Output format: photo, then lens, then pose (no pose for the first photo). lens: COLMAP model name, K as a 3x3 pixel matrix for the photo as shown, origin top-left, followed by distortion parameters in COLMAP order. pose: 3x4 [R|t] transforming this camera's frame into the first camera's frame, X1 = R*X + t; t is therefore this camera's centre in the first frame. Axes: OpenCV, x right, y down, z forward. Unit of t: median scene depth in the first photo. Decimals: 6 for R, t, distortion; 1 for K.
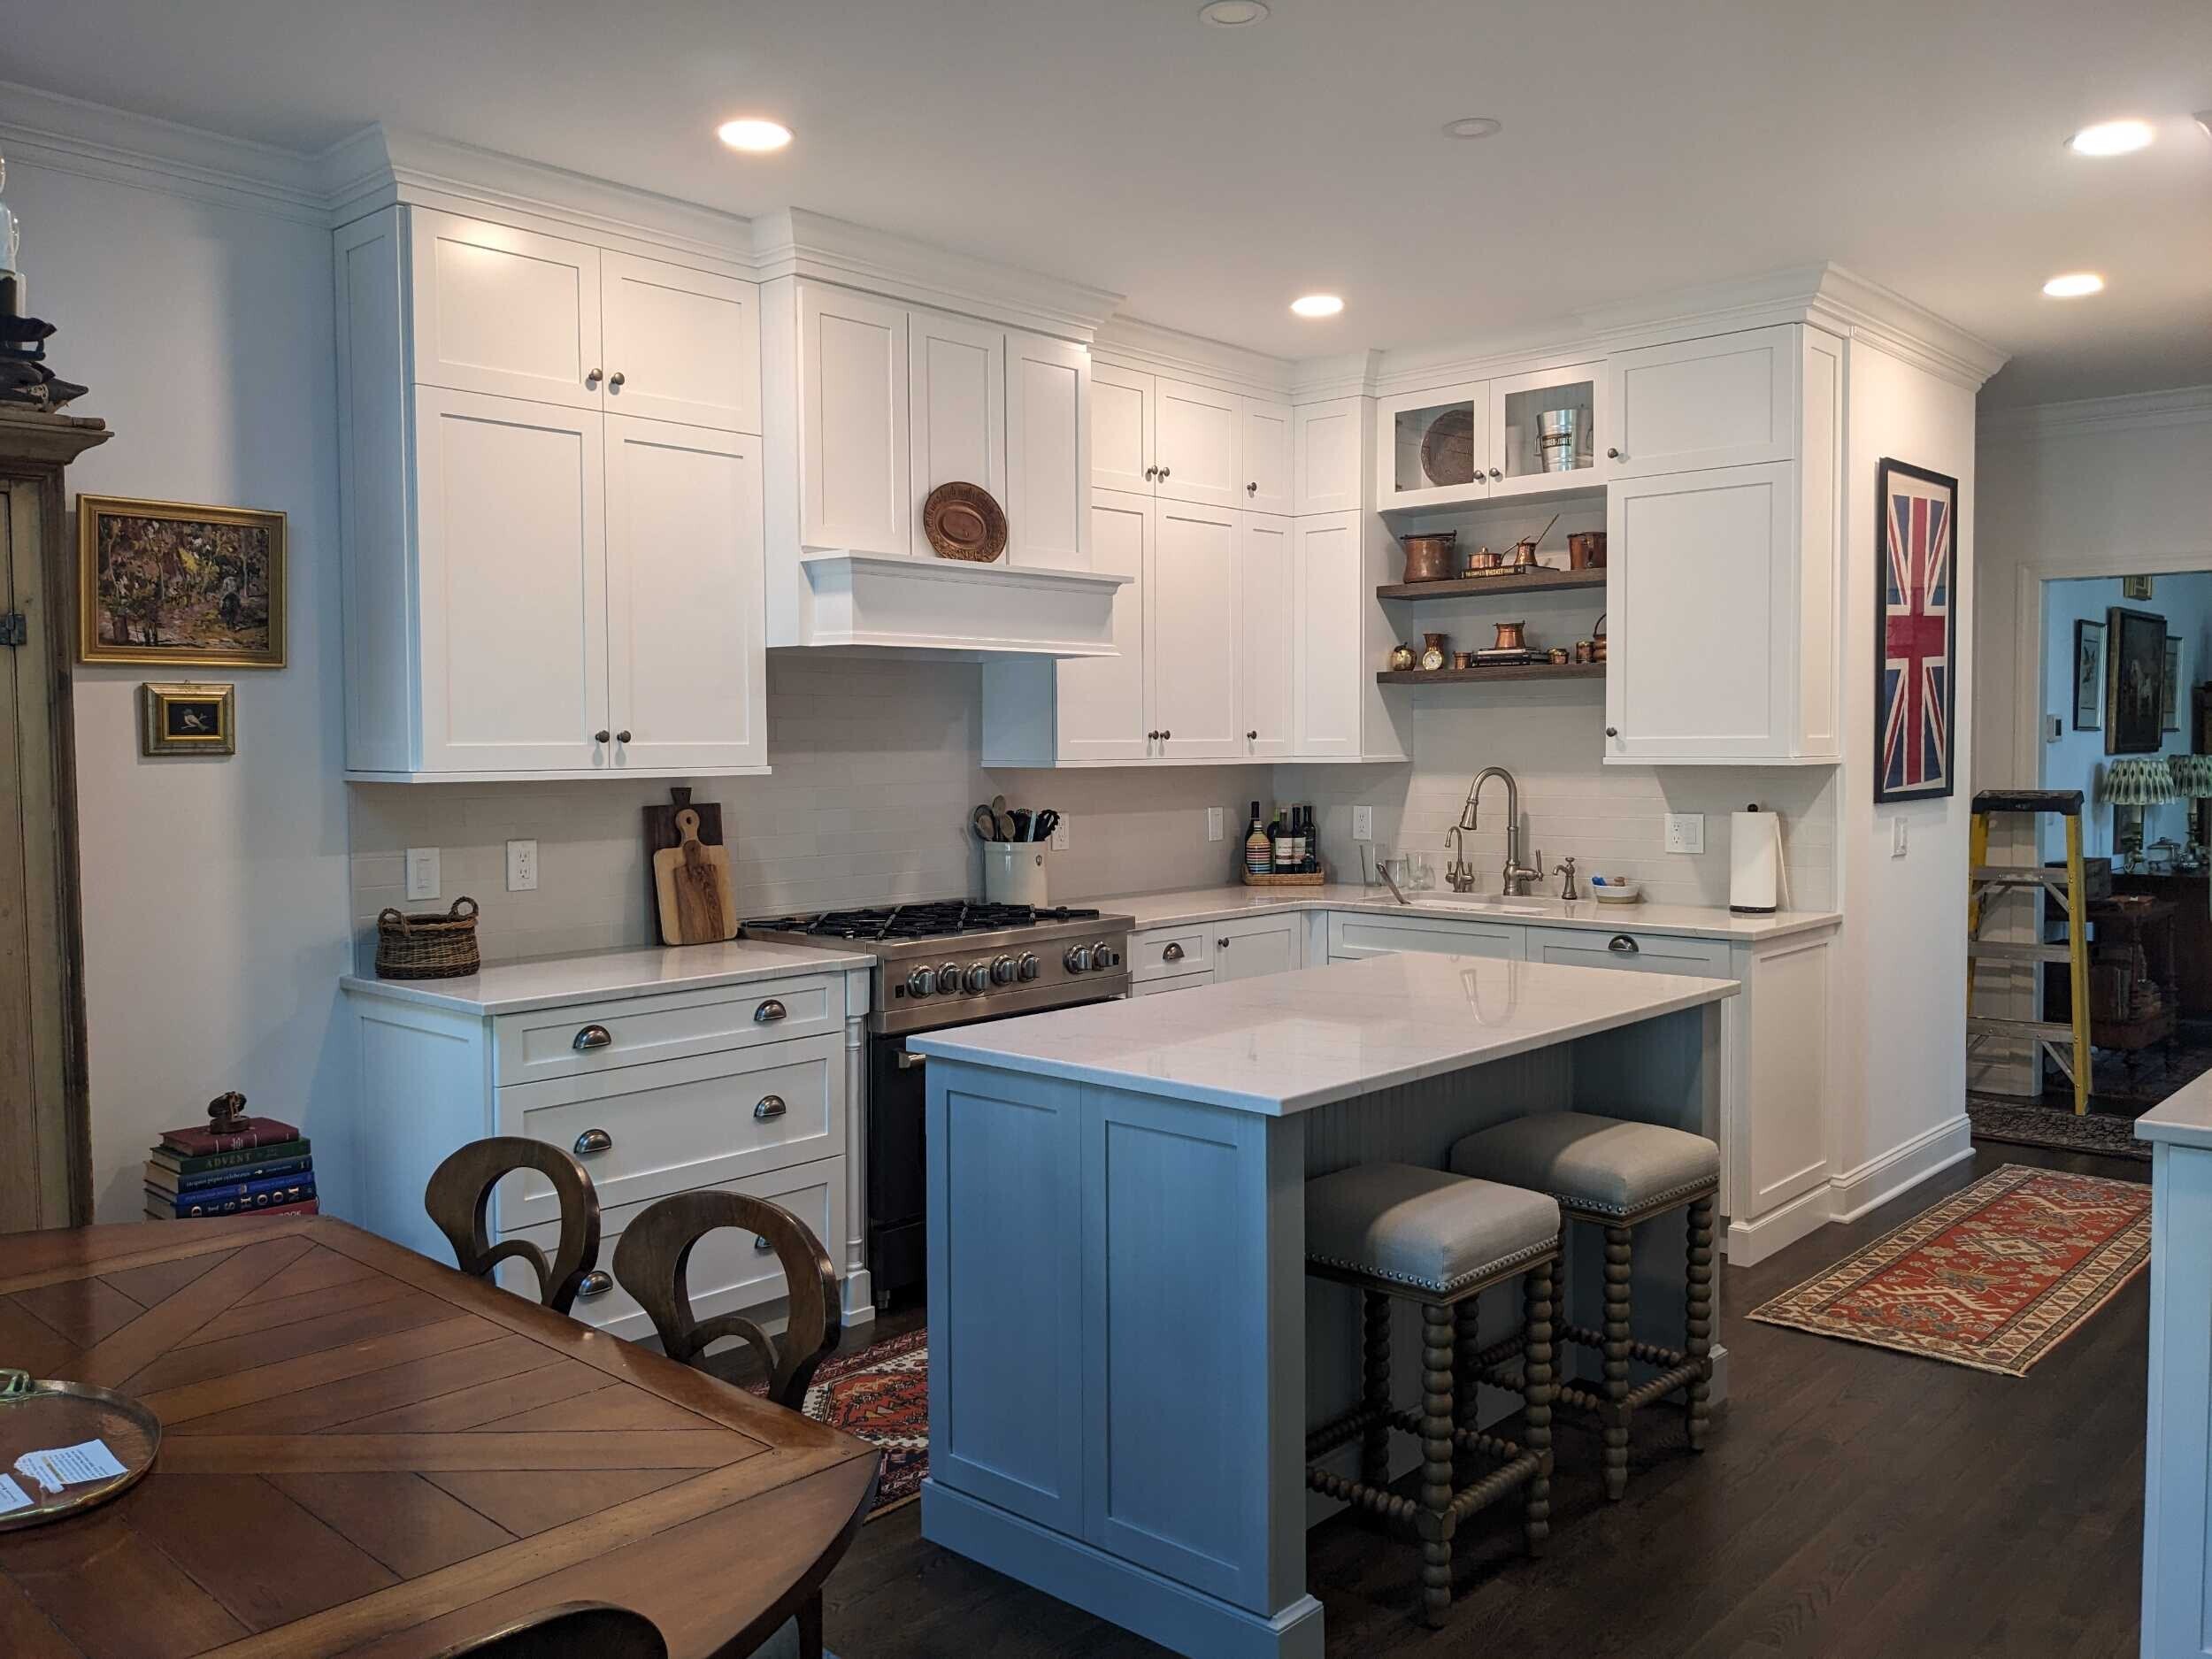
lens RADIAL K [[1749.3, 0, 1099.7], [0, 1749.3, 865.5], [0, 0, 1]] dist [0.049314, -0.048407]
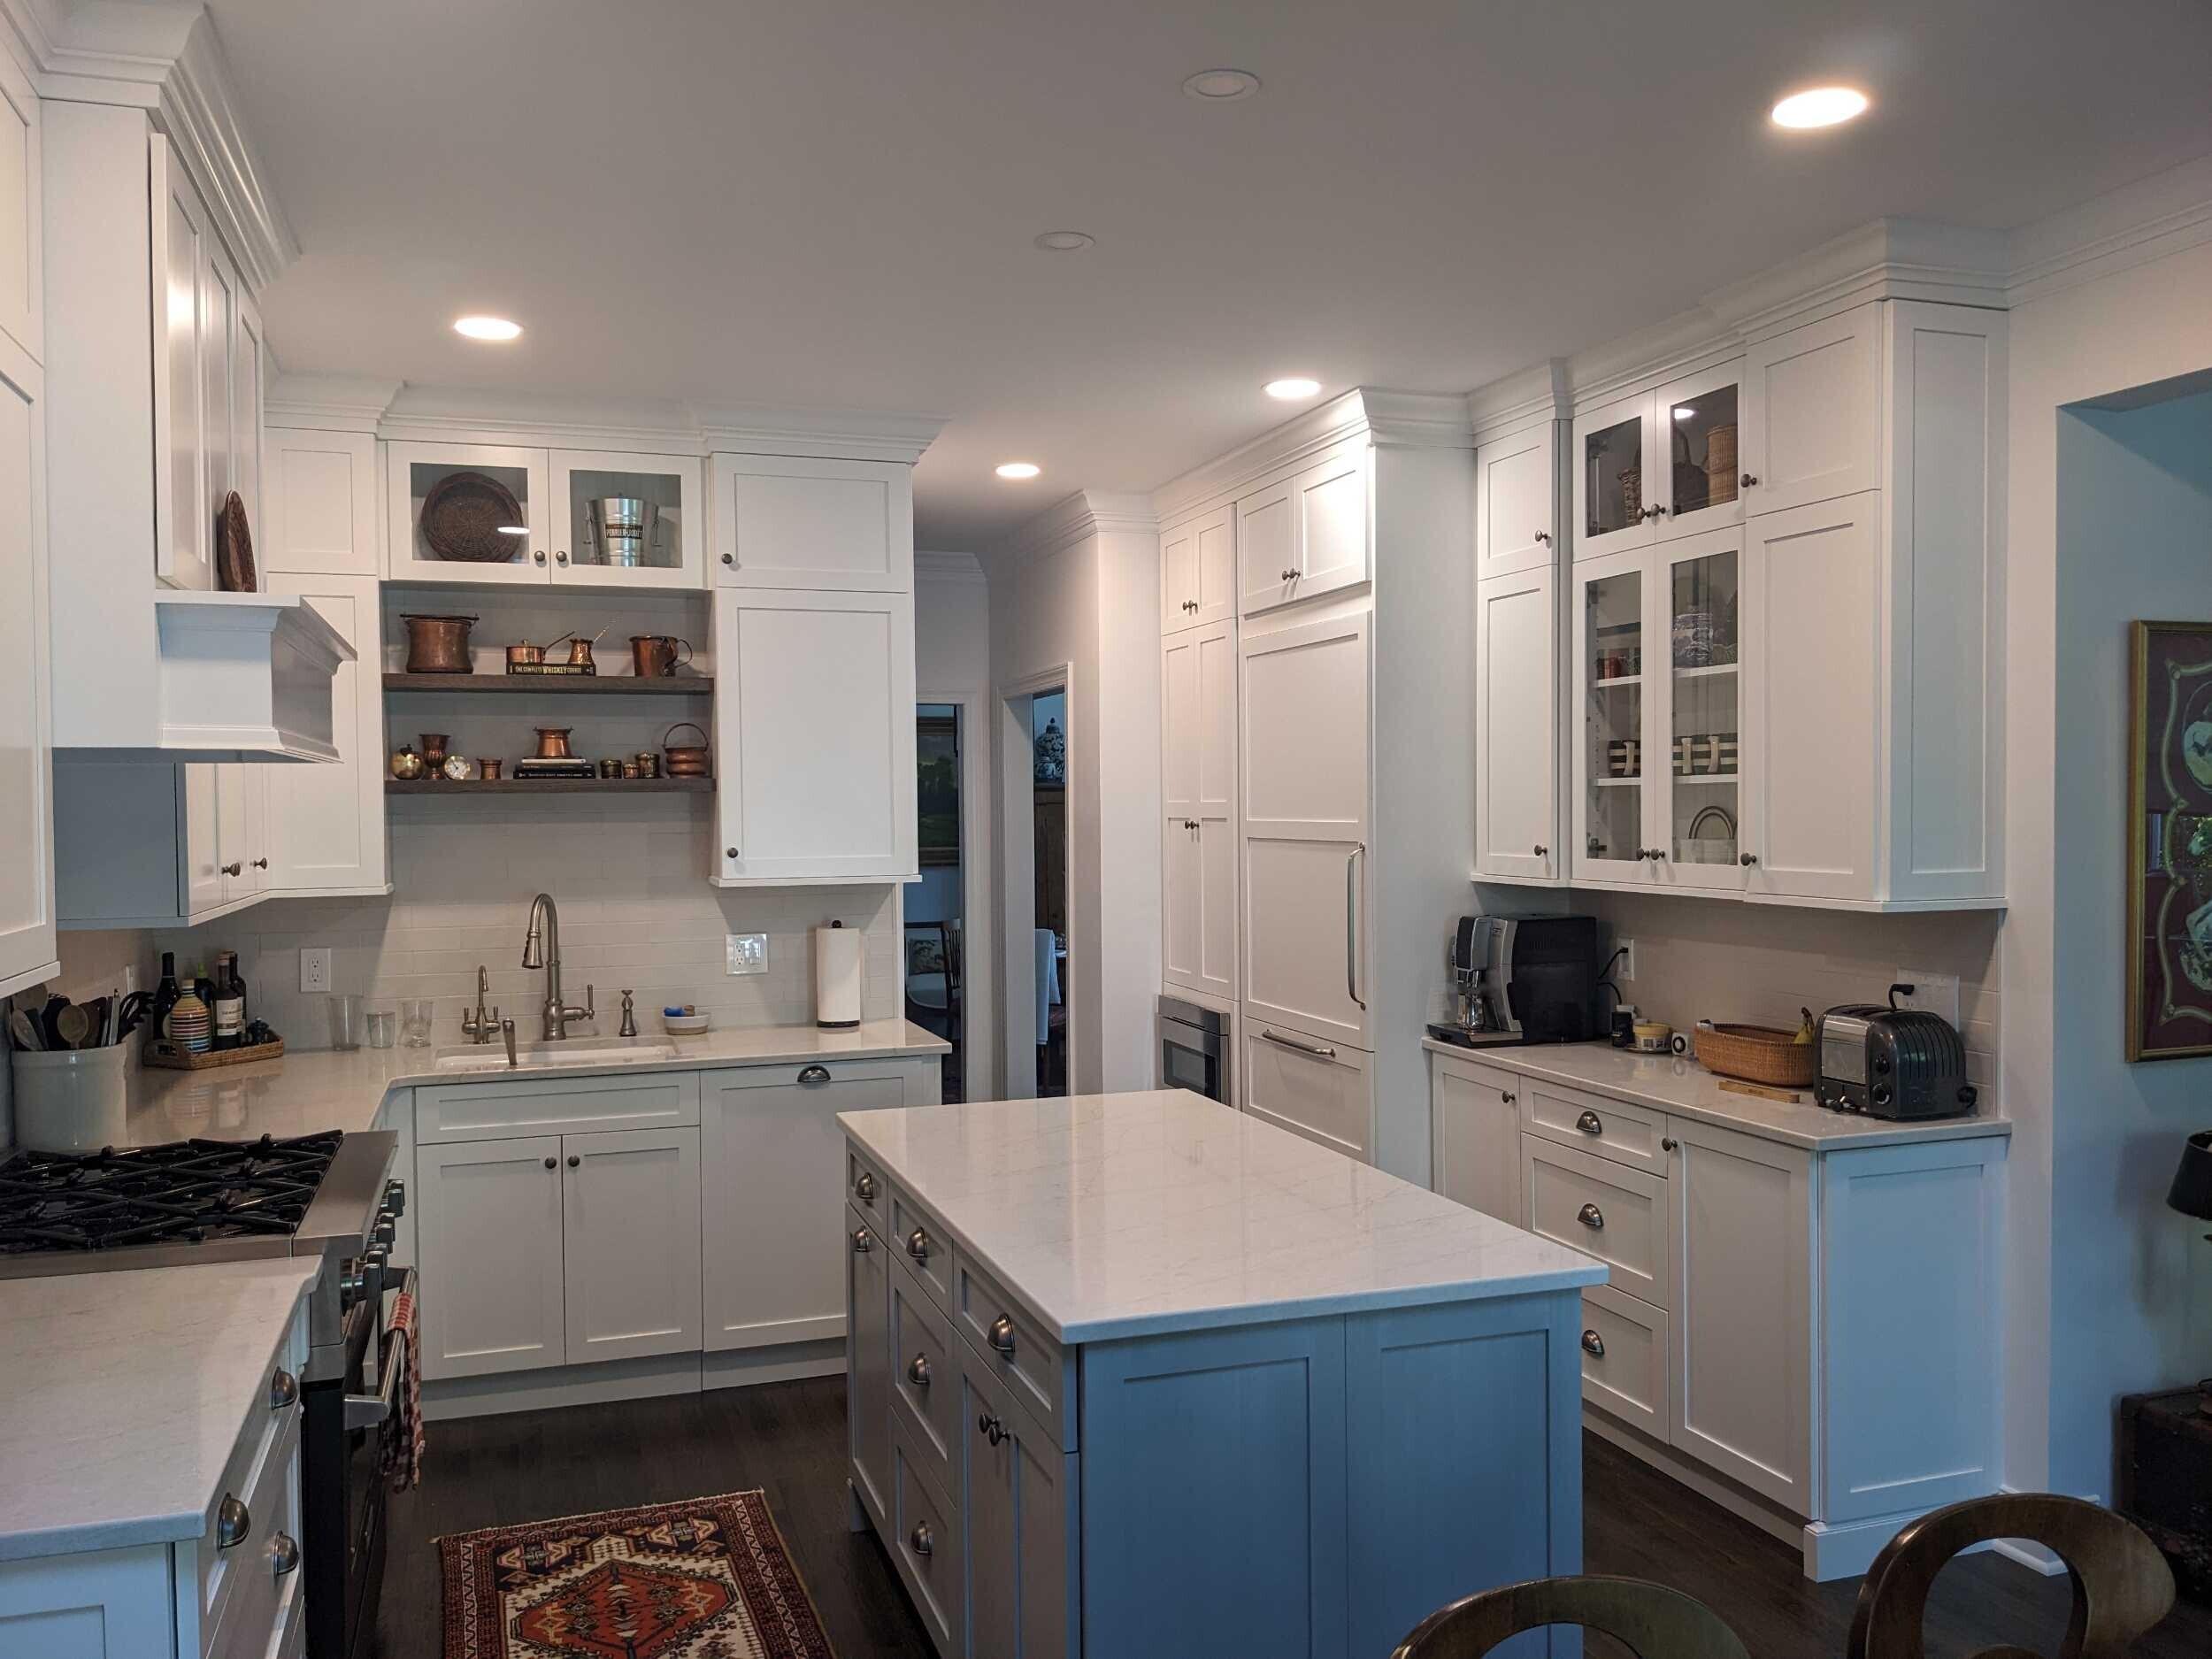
lens RADIAL K [[1749.3, 0, 1099.7], [0, 1749.3, 865.5], [0, 0, 1]] dist [0.049314, -0.048407]
pose [[0.472327, -0.031487, 0.880861, -0.420387], [0.069114, 0.997608, -0.001399, -0.051306], [-0.878710, 0.061540, 0.473373, 0.361383]]
